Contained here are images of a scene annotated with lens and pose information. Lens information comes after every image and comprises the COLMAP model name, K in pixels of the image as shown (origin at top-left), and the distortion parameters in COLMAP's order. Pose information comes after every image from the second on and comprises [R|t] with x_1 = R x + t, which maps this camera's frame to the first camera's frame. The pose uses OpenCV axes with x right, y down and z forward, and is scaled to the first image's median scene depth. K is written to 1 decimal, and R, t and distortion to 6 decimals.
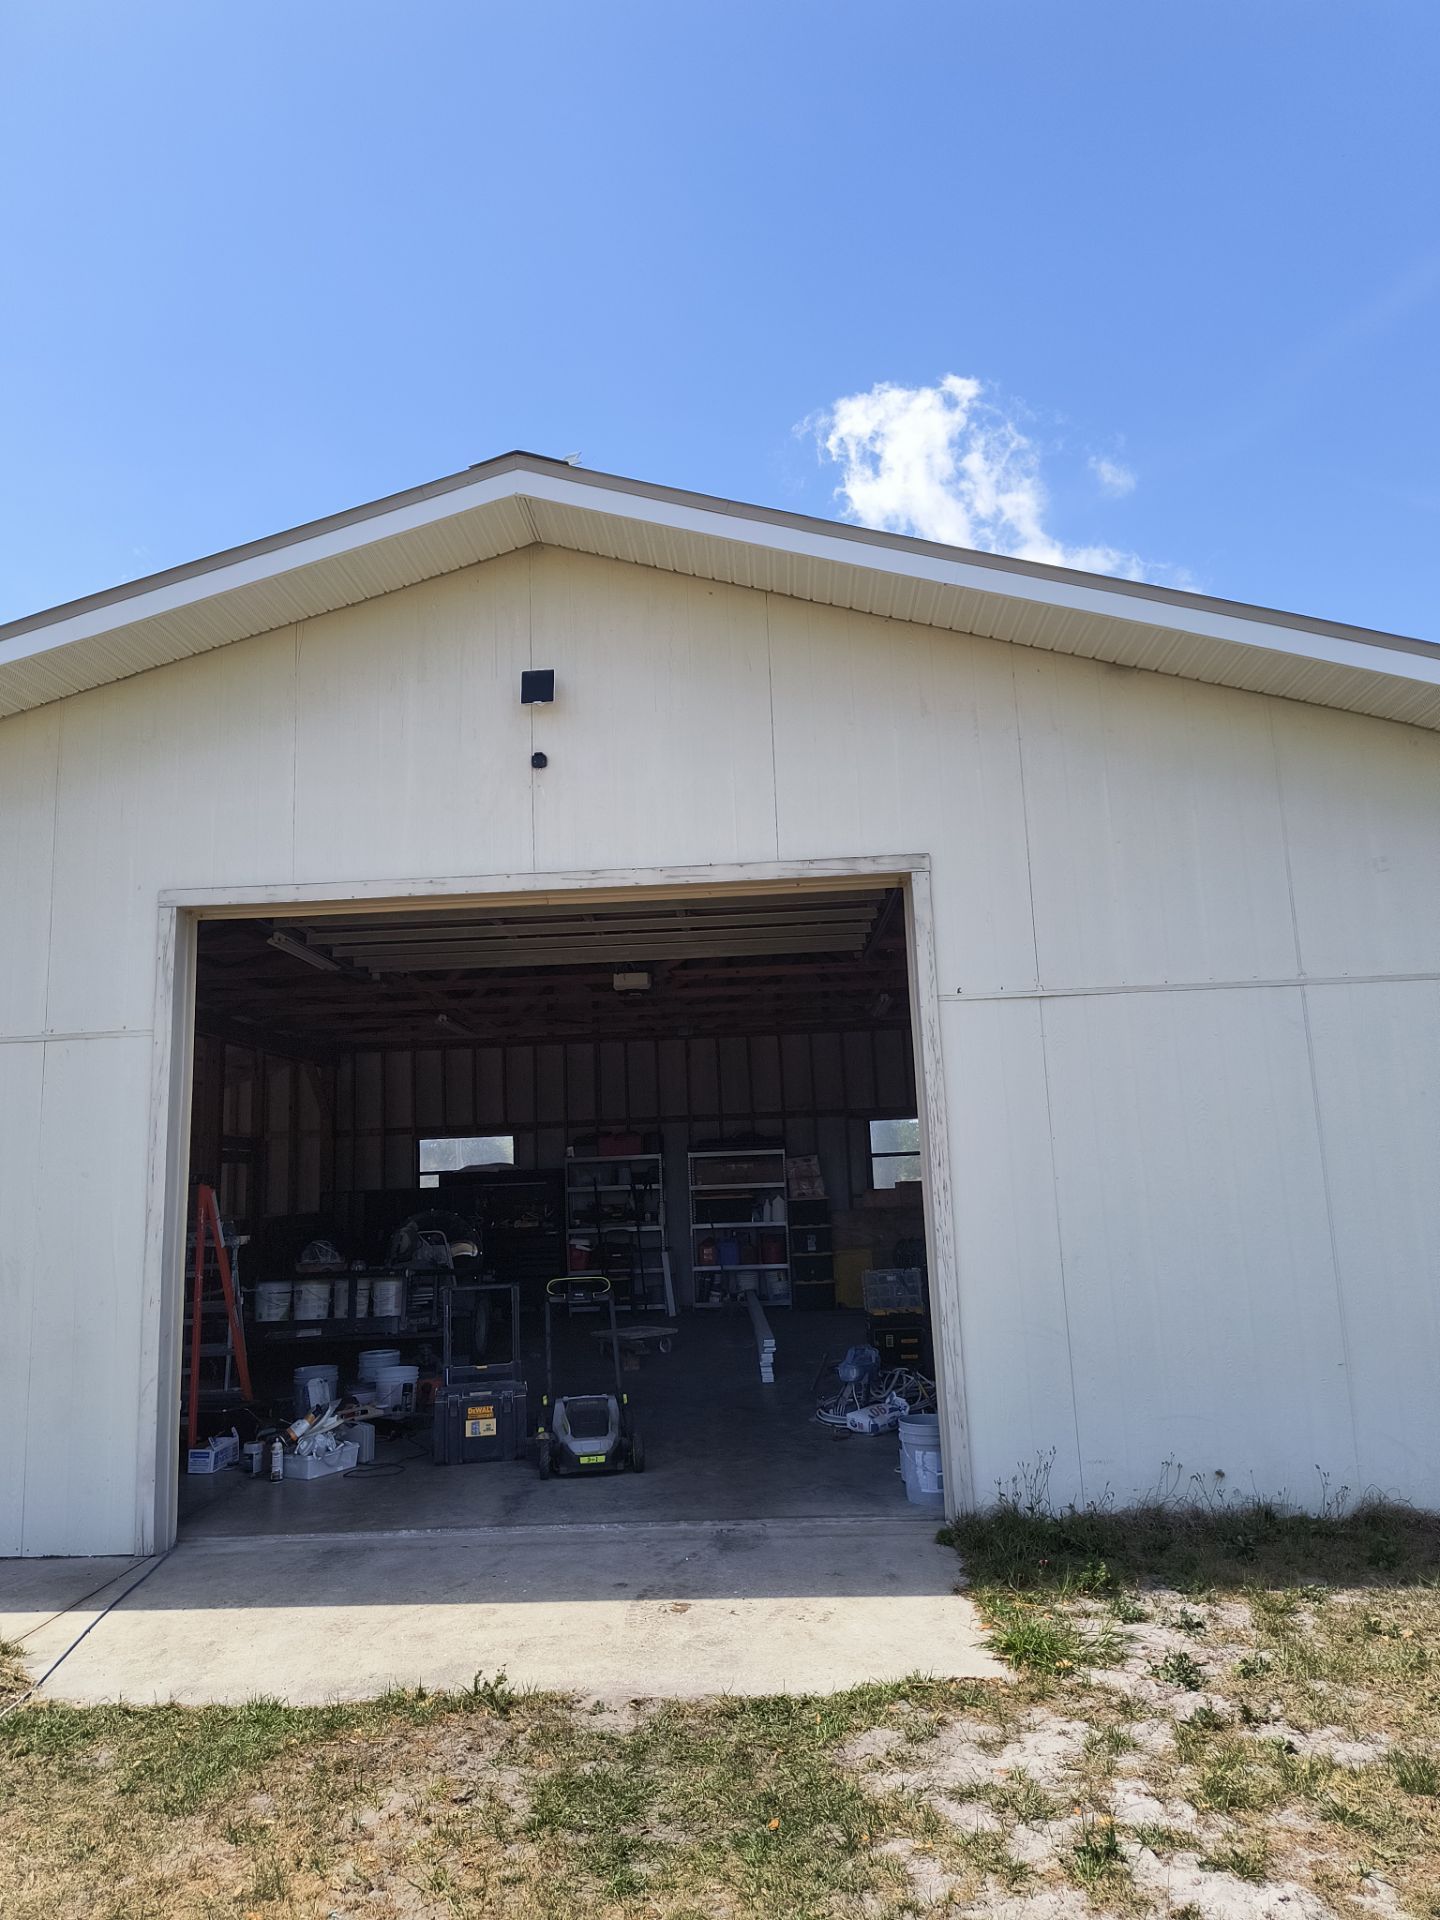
lens RADIAL K [[1320.3, 0, 679.0], [0, 1320.3, 948.1], [0, 0, 1]] dist [0.035284, -0.051379]
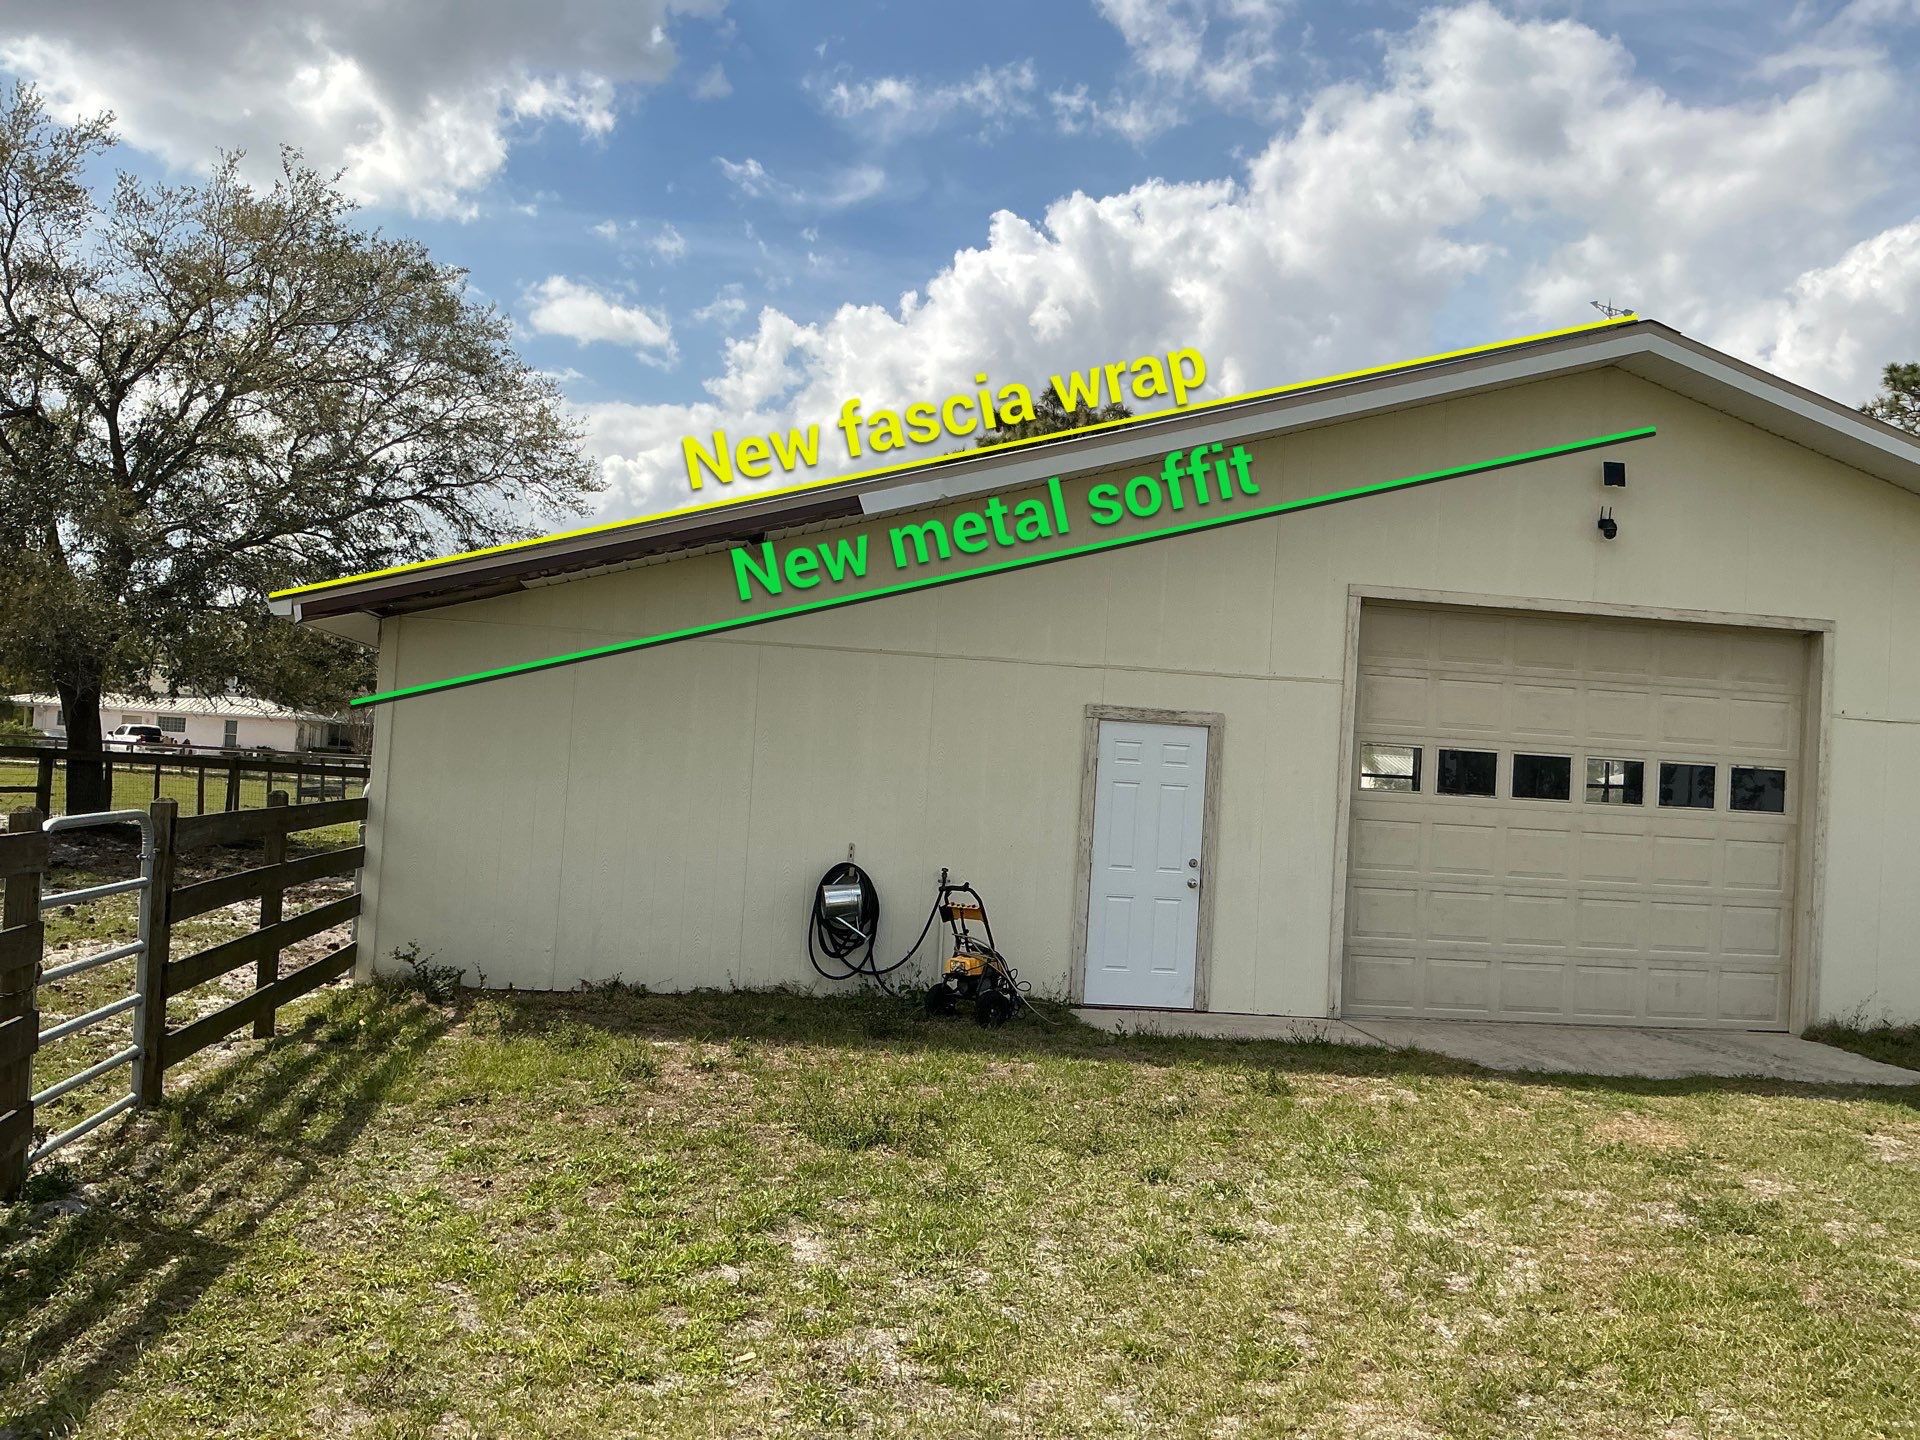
lens RADIAL K [[1581.9, 0, 960.0], [0, 1581.9, 720.0], [0, 0, 1]] dist [0.007645, 0.003510]
pose [[0.980495, 0.099420, 0.169546, -0.645206], [-0.124710, 0.981437, 0.145704, -0.056971], [-0.151913, -0.164006, 0.974692, -0.379267]]
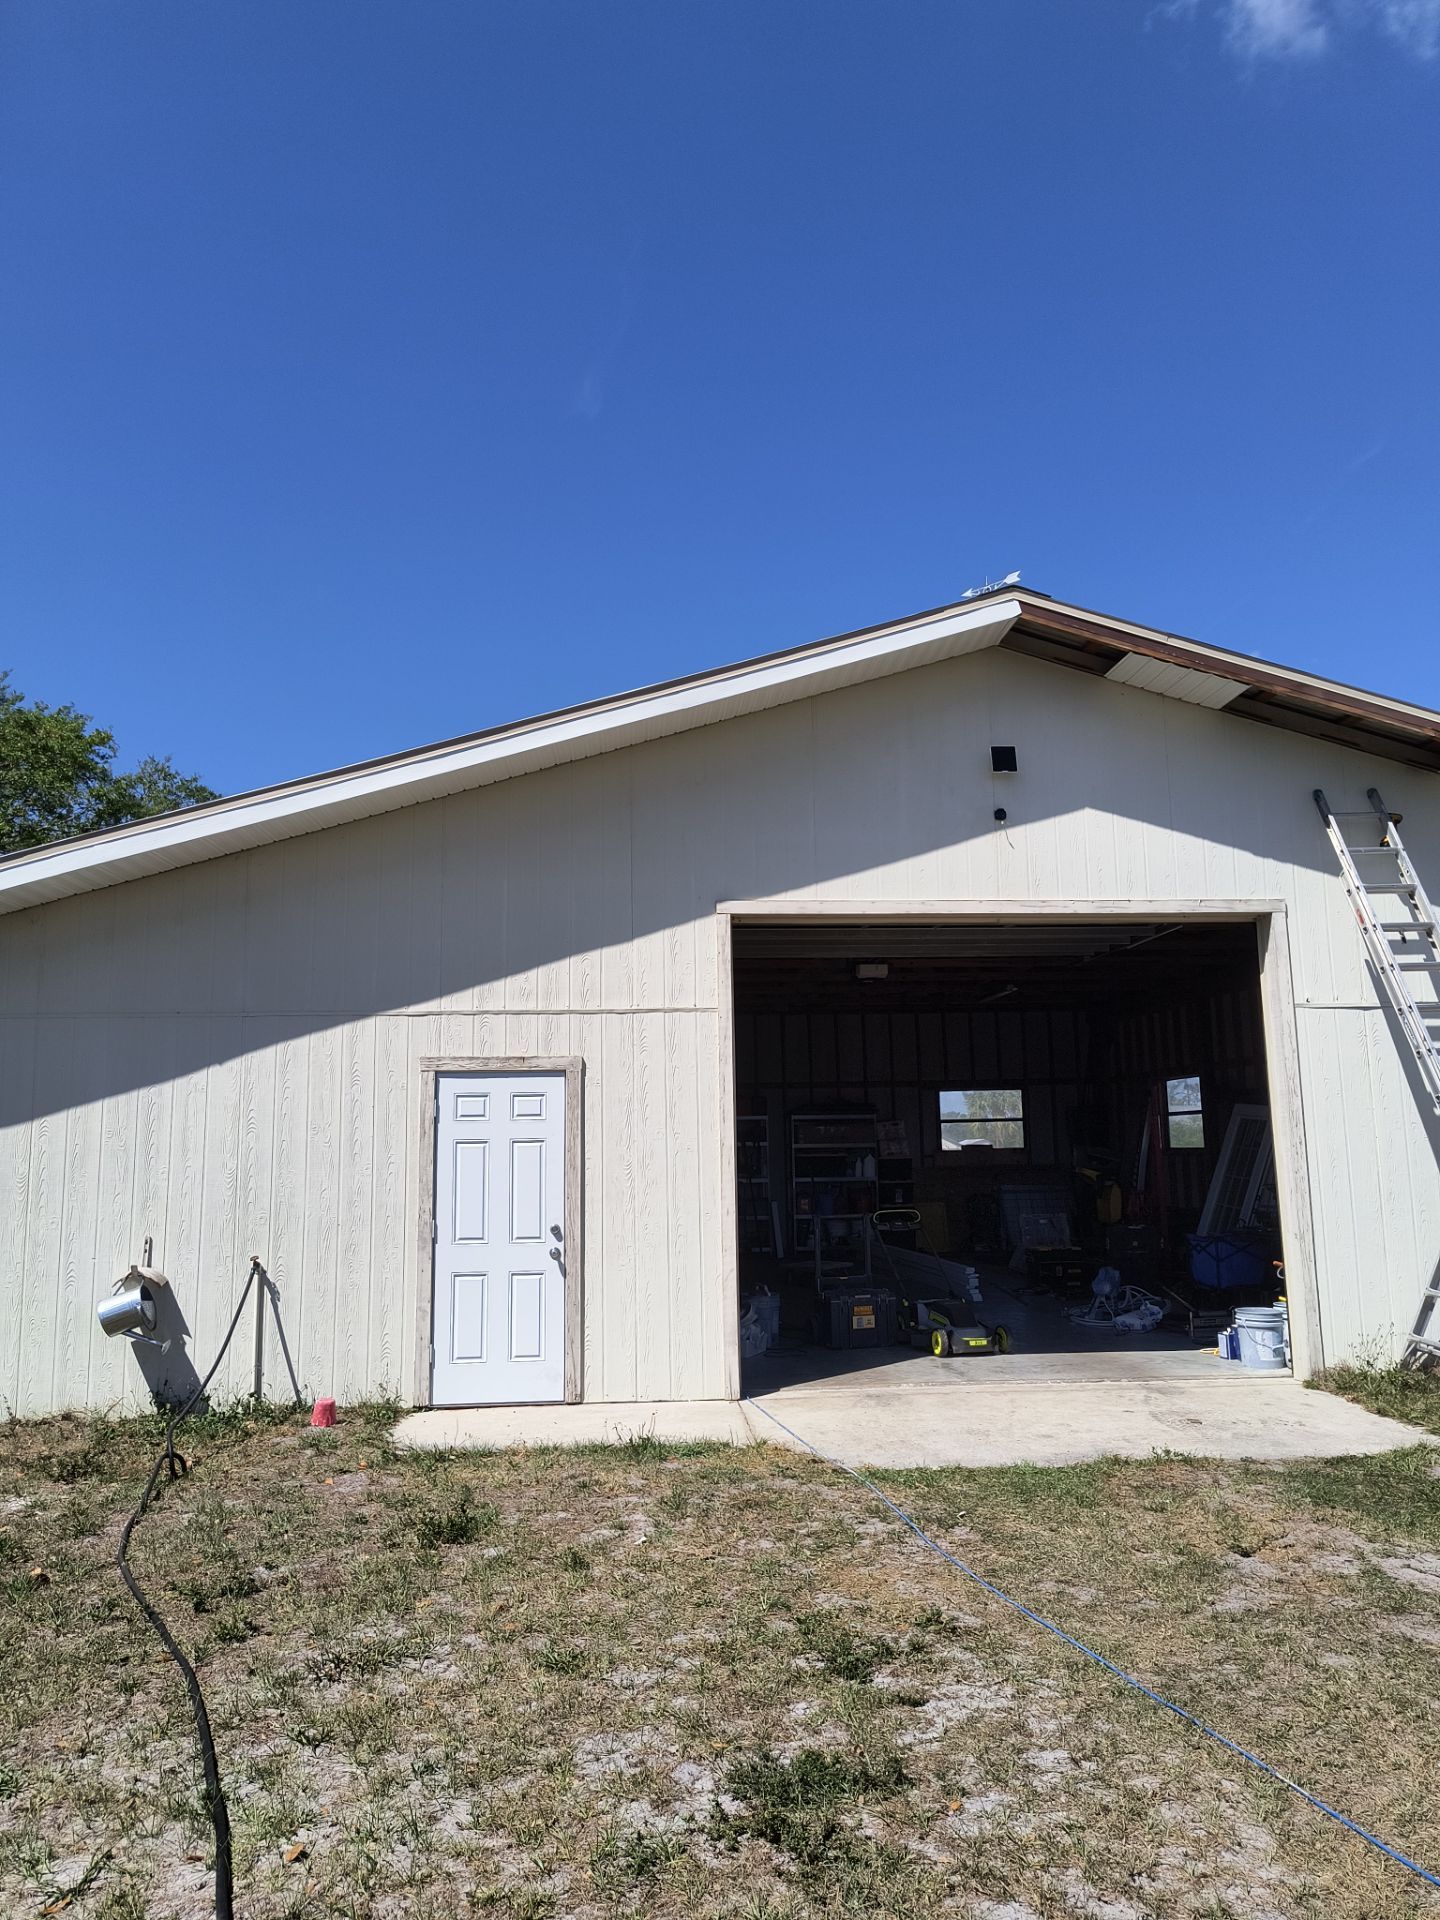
lens RADIAL K [[1309.6, 0, 709.3], [0, 1309.6, 960.8], [0, 0, 1]] dist [0.047806, -0.056897]
pose [[0.992287, 0.037429, 0.118178, -0.325714], [-0.041337, 0.998671, 0.030794, -0.014481], [-0.116868, -0.035442, 0.992515, -0.164283]]
